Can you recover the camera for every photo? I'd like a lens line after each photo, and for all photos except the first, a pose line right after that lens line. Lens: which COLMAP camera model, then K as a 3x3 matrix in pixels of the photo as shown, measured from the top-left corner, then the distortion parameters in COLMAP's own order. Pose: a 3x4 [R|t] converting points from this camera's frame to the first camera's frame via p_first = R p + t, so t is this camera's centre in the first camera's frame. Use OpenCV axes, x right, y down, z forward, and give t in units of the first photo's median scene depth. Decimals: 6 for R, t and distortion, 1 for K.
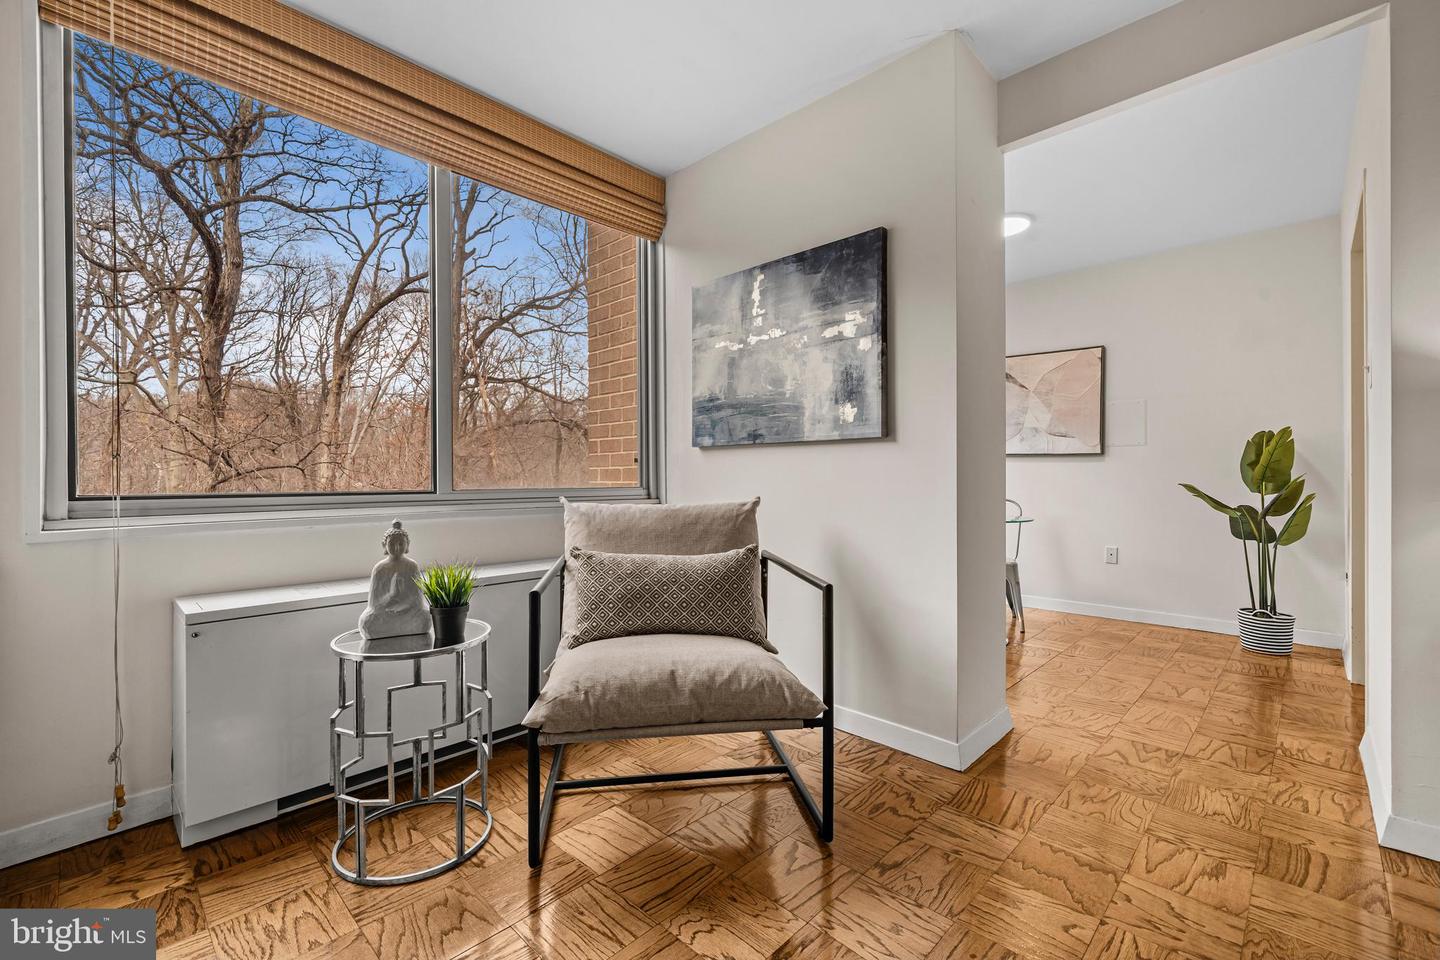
lens RADIAL K [[633.6, 0, 705.8], [0, 633.6, 479.5], [0, 0, 1]] dist [-0.001118, -0.000006]
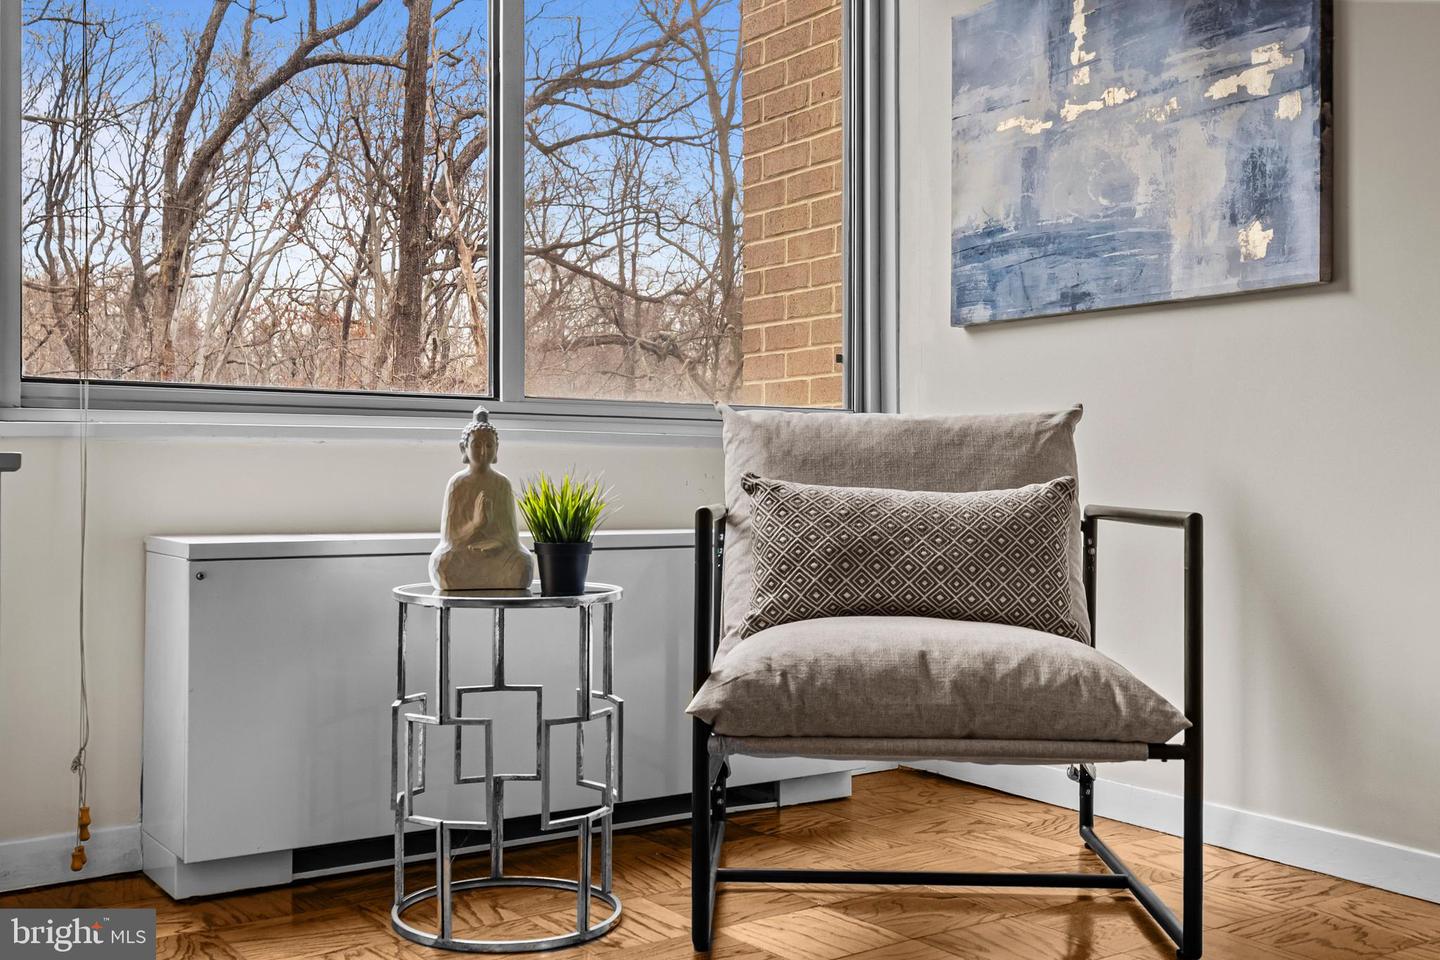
lens RADIAL K [[1493.9, 0, 684.9], [0, 1493.9, 476.7], [0, 0, 1]] dist [-0.004671, 0.000000]
pose [[0.981904, 0.003914, -0.189338, -0.004021], [-0.004208, 0.999990, -0.001149, 0.087597], [0.189332, 0.001925, 0.981911, -0.280900]]
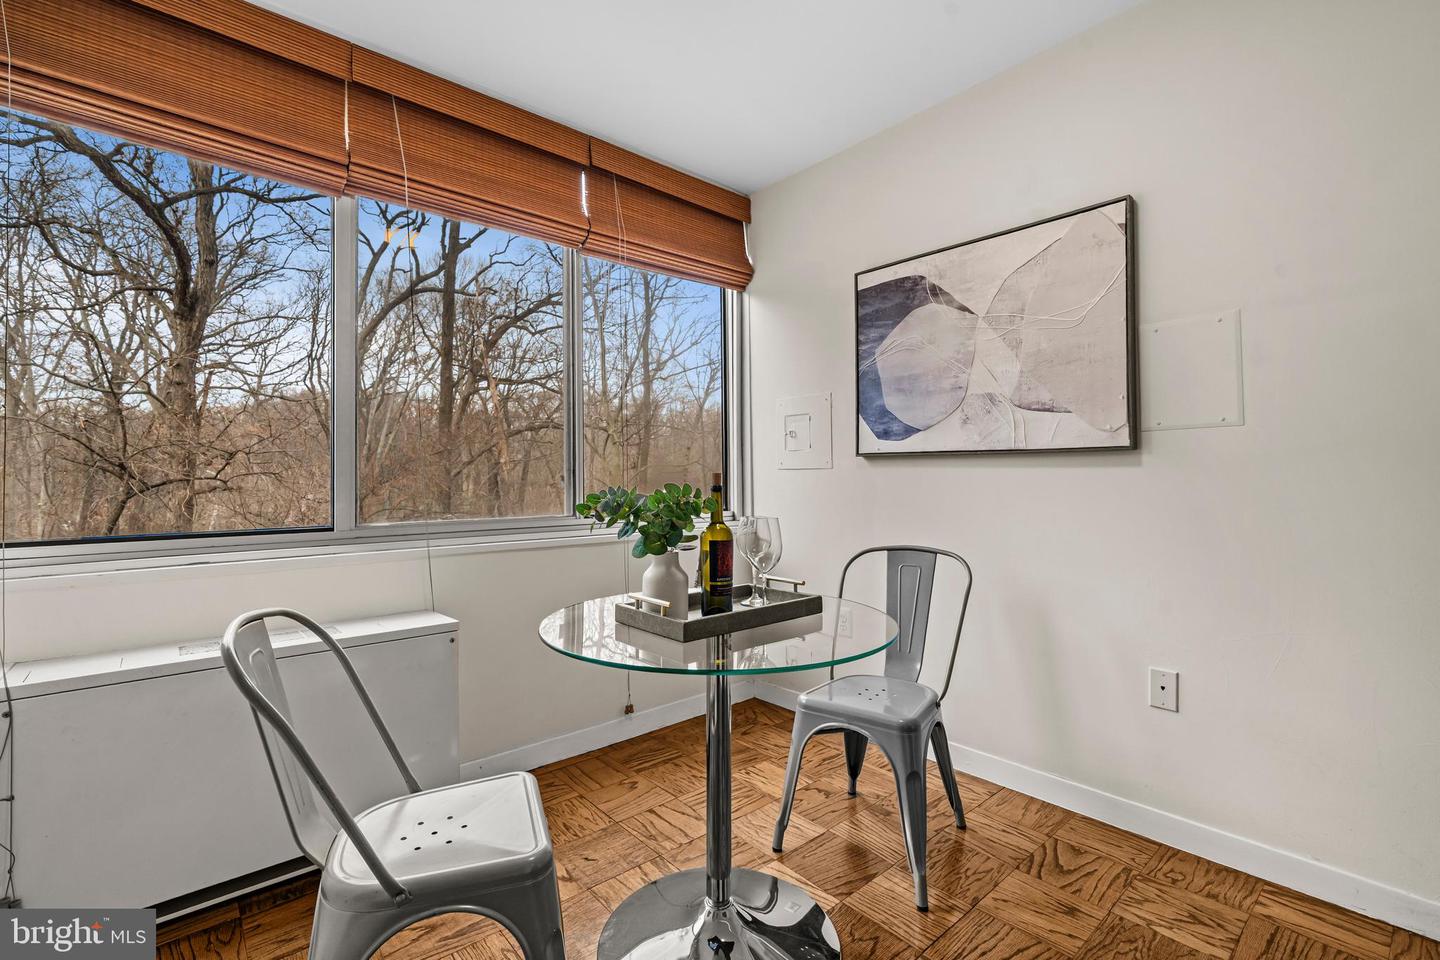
lens RADIAL K [[633.6, 0, 725.1], [0, 633.6, 467.3], [0, 0, 1]] dist [-0.001118, -0.000006]
pose [[0.995555, -0.009926, -0.093652, 2.654256], [0.007448, 0.999614, -0.026775, -0.120423], [0.093882, 0.025958, 0.995245, 3.727558]]
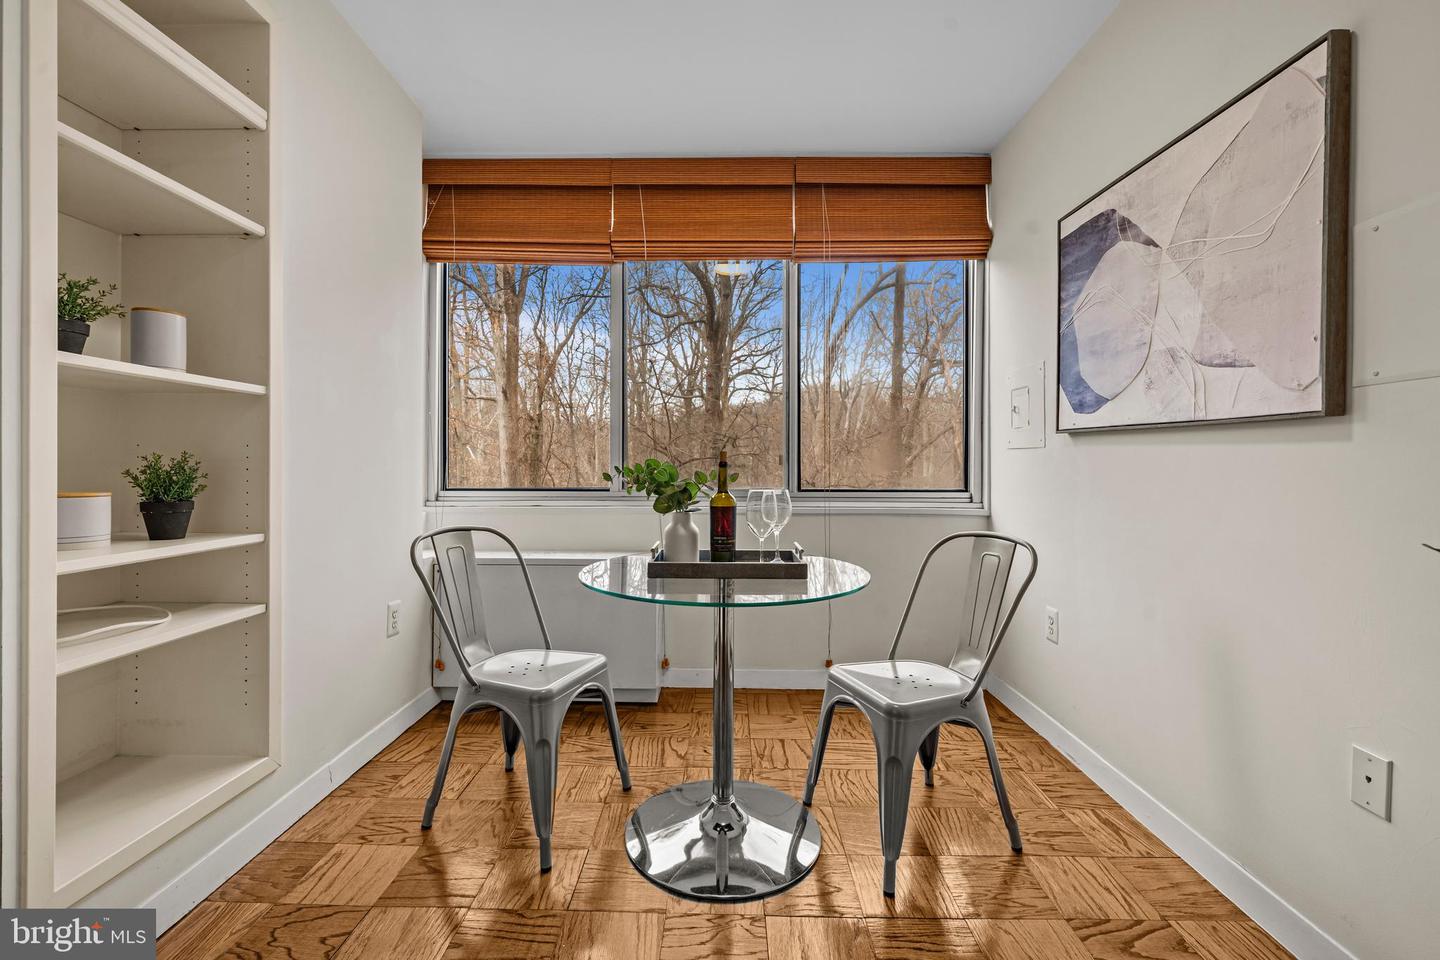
lens RADIAL K [[633.6, 0, 730.9], [0, 633.6, 466.1], [0, 0, 1]] dist [-0.001118, -0.000006]
pose [[0.679705, 0.005114, -0.733468, 4.415607], [-0.008126, 0.999967, -0.000558, -0.094908], [0.733441, 0.006340, 0.679724, 4.121620]]
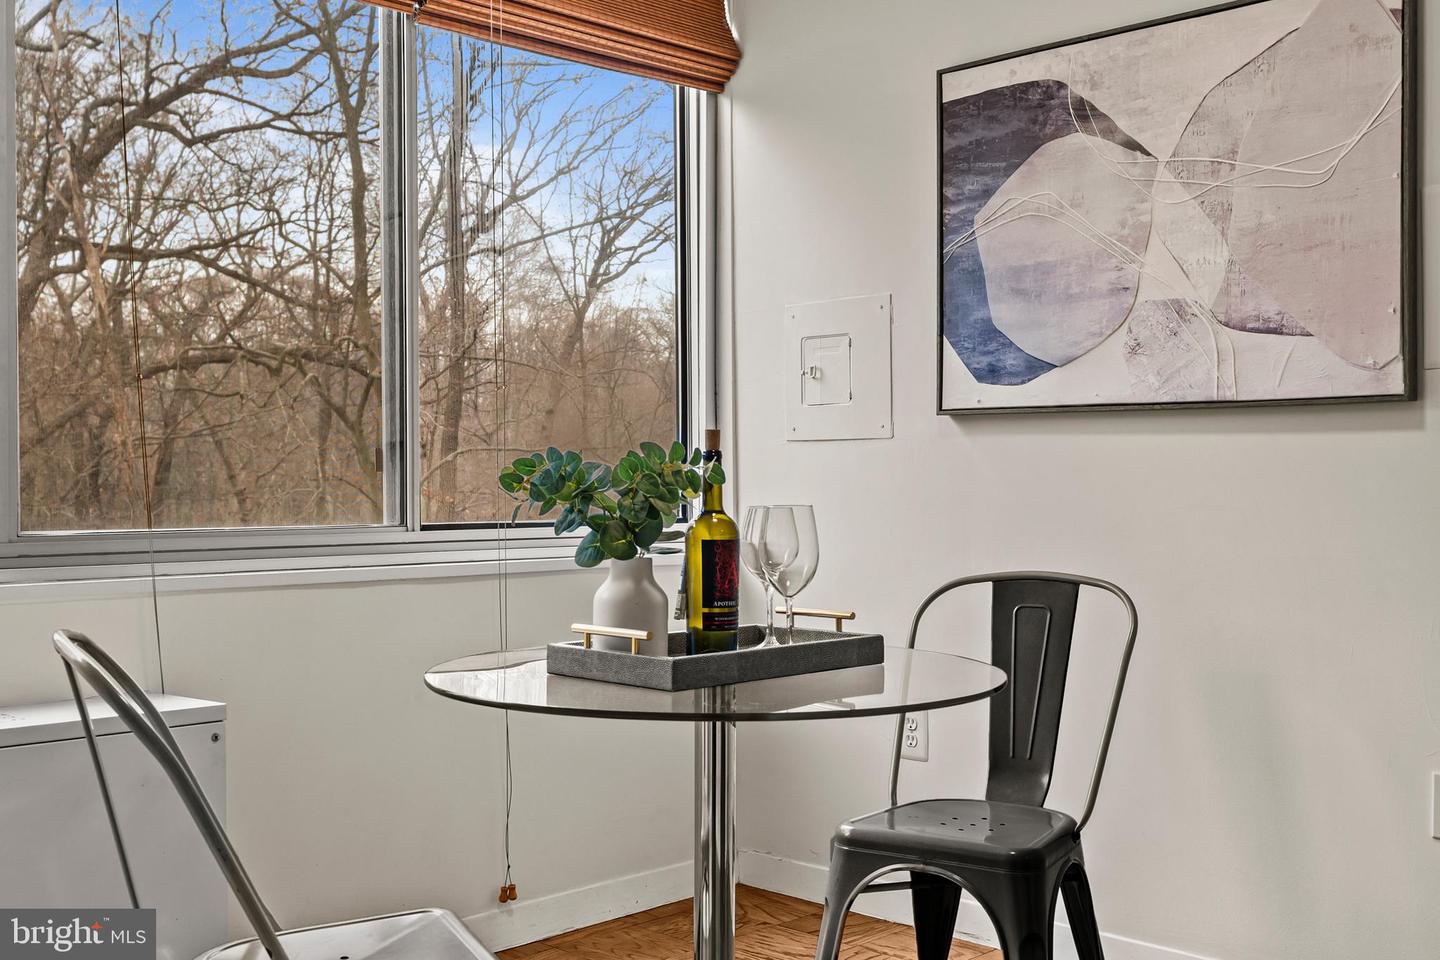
lens RADIAL K [[1493.9, 0, 715.7], [0, 1493.9, 476.2], [0, 0, 1]] dist [-0.004671, 0.000000]
pose [[0.999431, -0.005429, -0.033281, 2.525644], [0.004911, 0.999866, -0.015643, -0.010273], [0.033361, 0.015471, 0.999324, 2.753487]]
